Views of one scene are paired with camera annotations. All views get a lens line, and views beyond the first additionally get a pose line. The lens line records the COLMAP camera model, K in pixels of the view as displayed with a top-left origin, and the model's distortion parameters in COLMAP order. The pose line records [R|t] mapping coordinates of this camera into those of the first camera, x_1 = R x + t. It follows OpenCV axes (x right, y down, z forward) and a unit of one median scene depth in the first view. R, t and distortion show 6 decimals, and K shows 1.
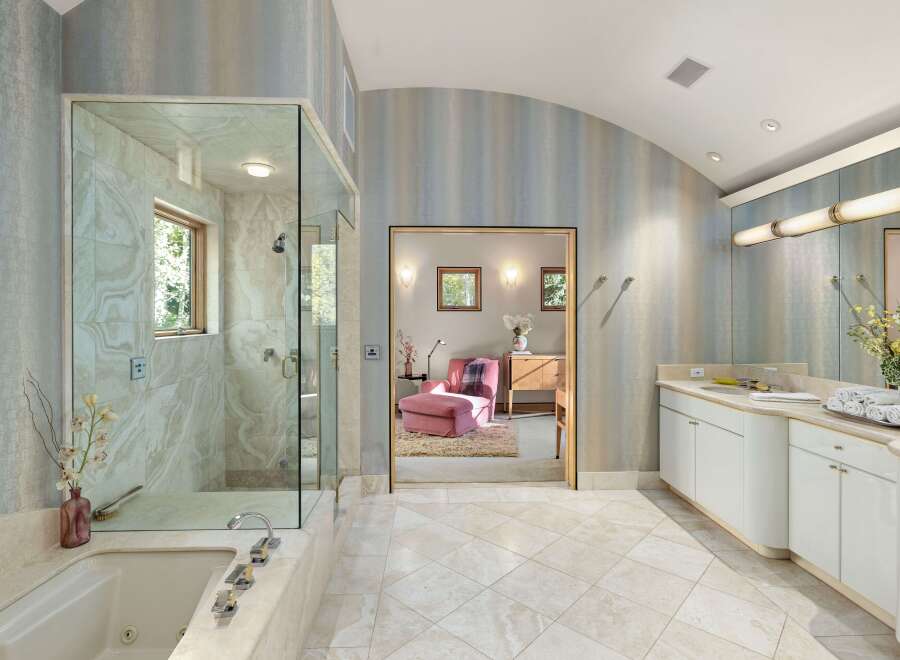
lens RADIAL K [[463.0, 0, 449.0], [0, 463.0, 326.5], [0, 0, 1]] dist [0.000877, -0.000041]
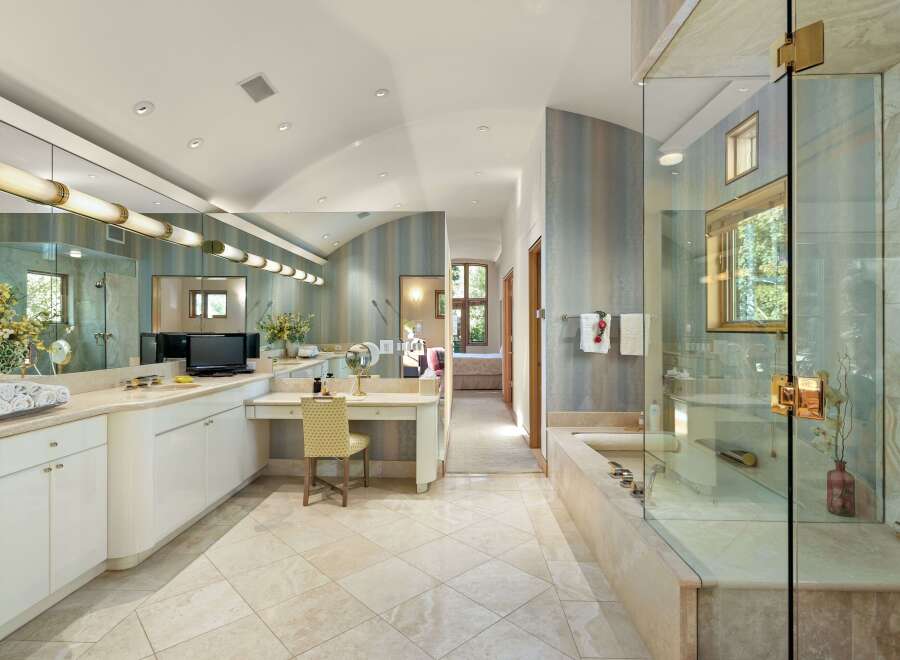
lens RADIAL K [[463.0, 0, 449.0], [0, 463.0, 326.5], [0, 0, 1]] dist [0.000877, -0.000041]
pose [[-0.997987, 0.000717, 0.063412, 0.020256], [0.000803, 0.999999, 0.001334, 0.034886], [-0.063411, 0.001382, -0.997987, 1.950906]]
